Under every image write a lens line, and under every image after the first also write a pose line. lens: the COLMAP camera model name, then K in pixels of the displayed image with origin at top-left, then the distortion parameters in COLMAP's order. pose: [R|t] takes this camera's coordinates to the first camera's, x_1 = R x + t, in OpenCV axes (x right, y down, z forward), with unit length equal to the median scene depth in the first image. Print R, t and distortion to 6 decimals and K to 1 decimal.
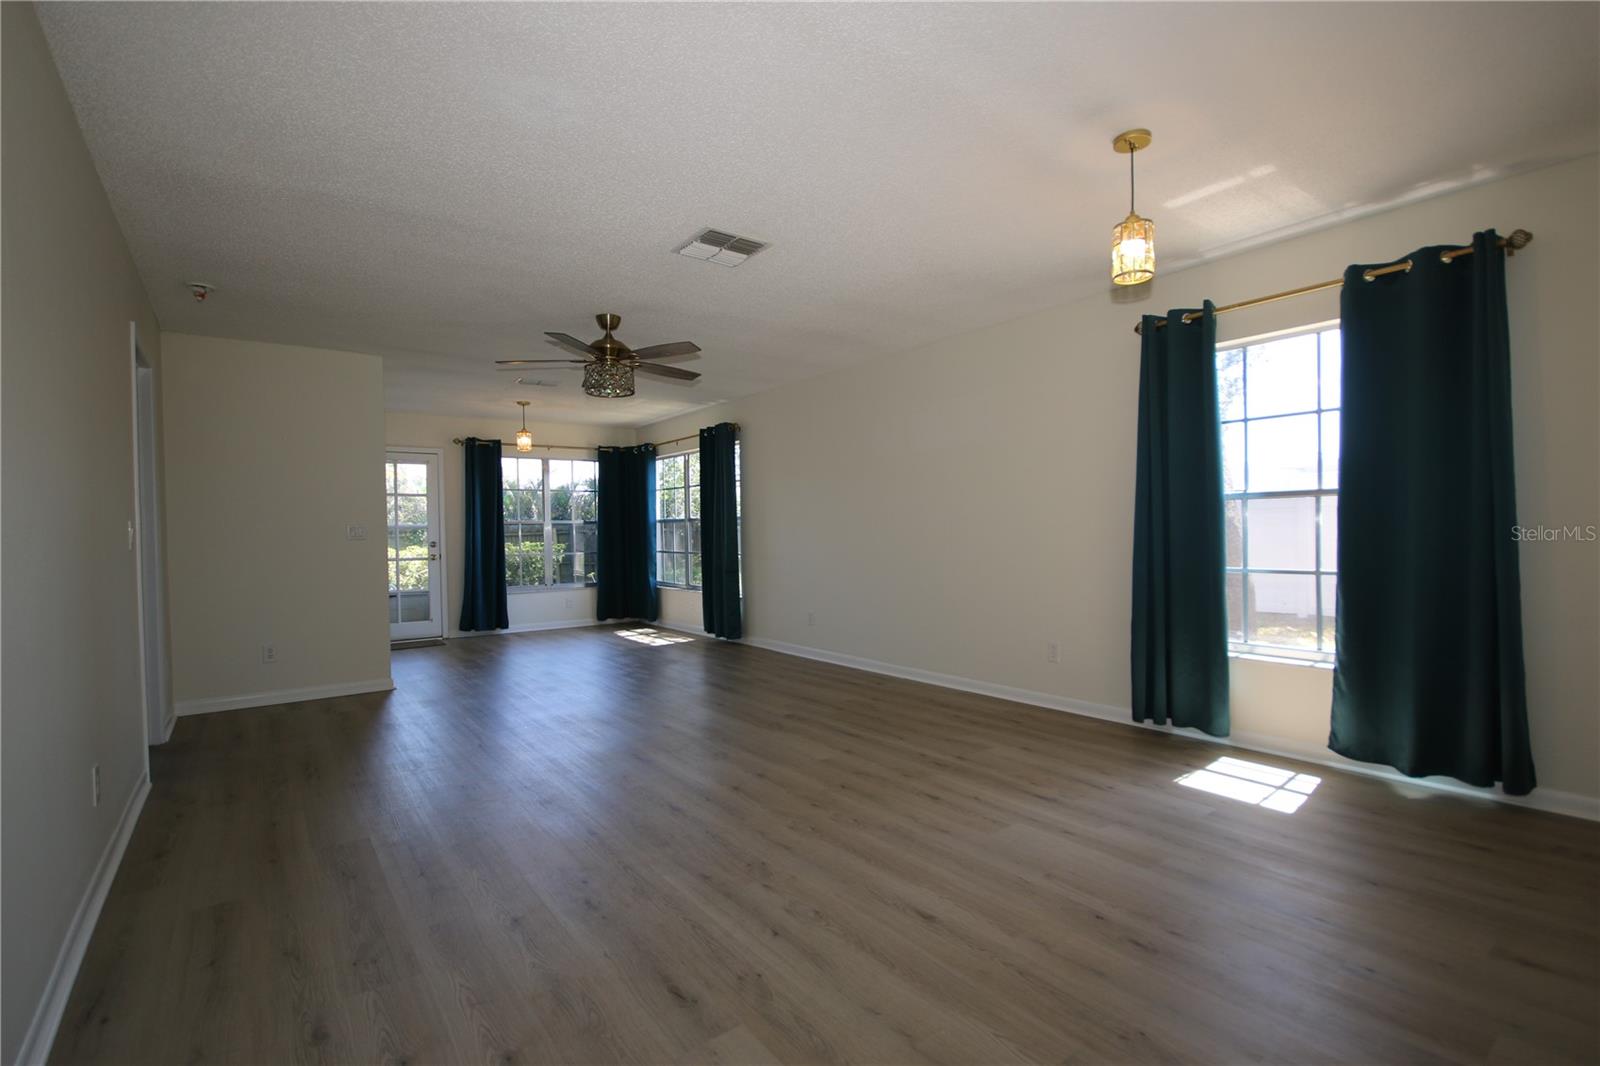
lens RADIAL K [[729.5, 0, 769.7], [0, 729.5, 542.3], [0, 0, 1]] dist [0.005165, 0.000104]
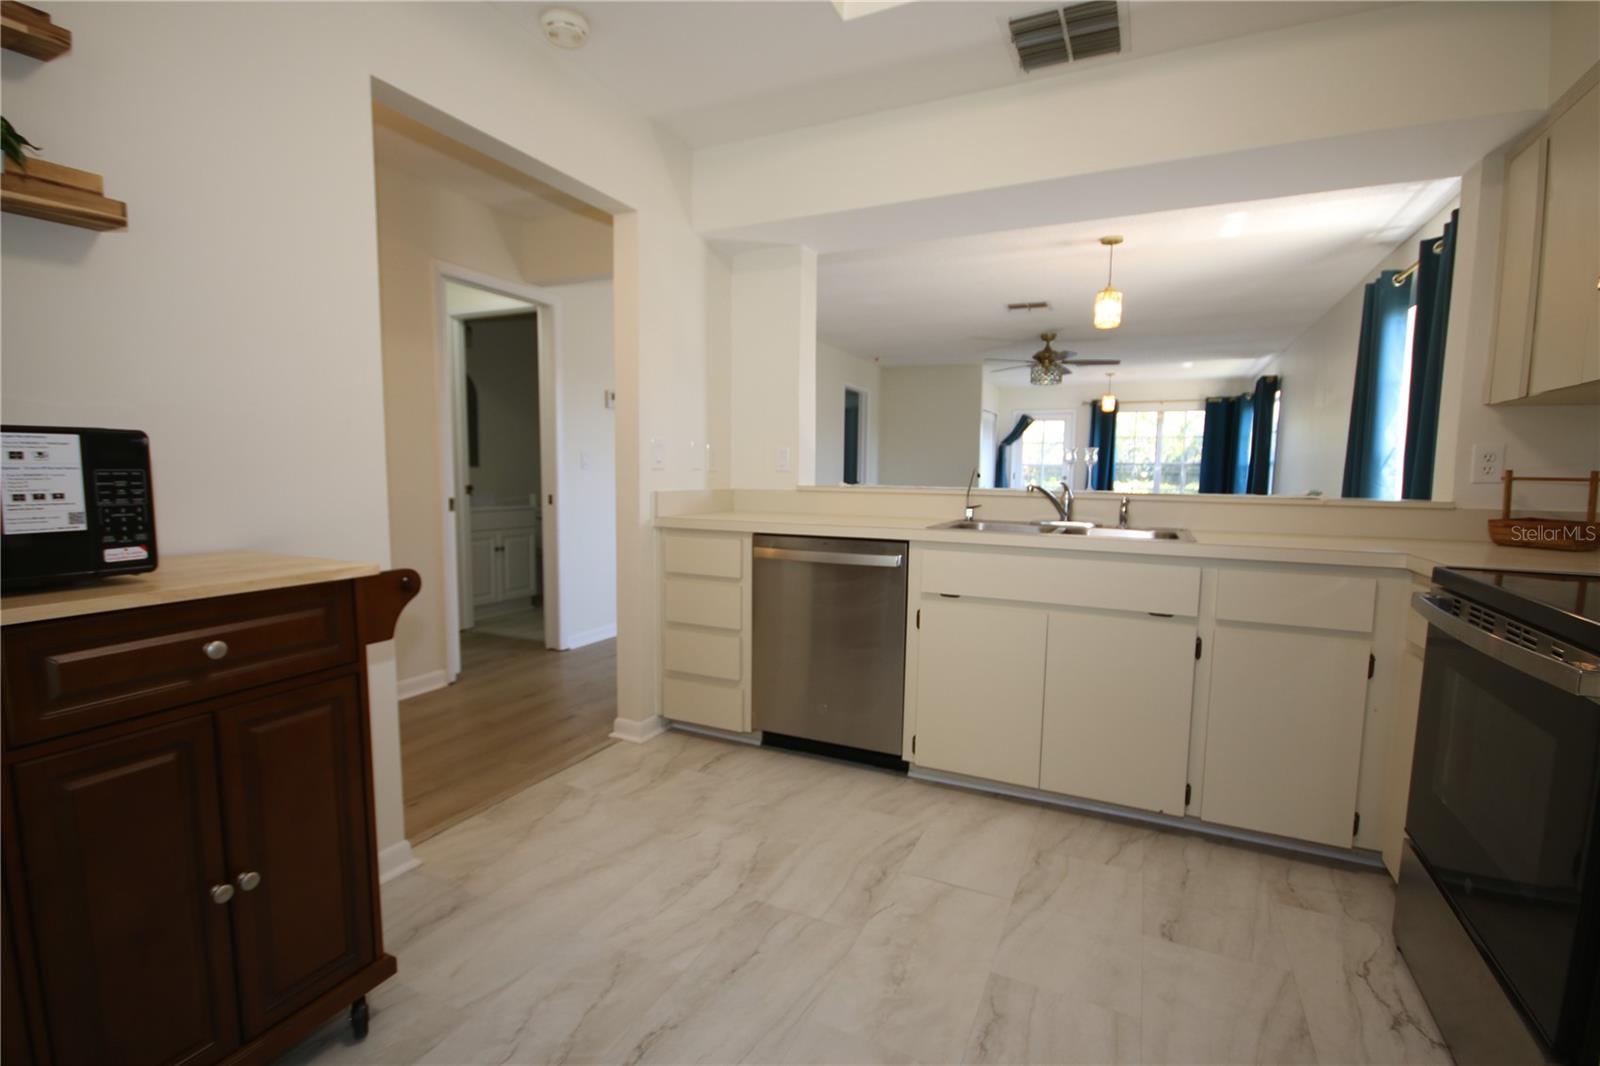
lens RADIAL K [[729.5, 0, 787.6], [0, 729.5, 539.5], [0, 0, 1]] dist [0.005165, 0.000104]
pose [[0.477567, 0.099888, -0.872899, 0.535495], [-0.032060, 0.994836, 0.096302, 0.002073], [0.878010, -0.018006, 0.478303, -0.155654]]
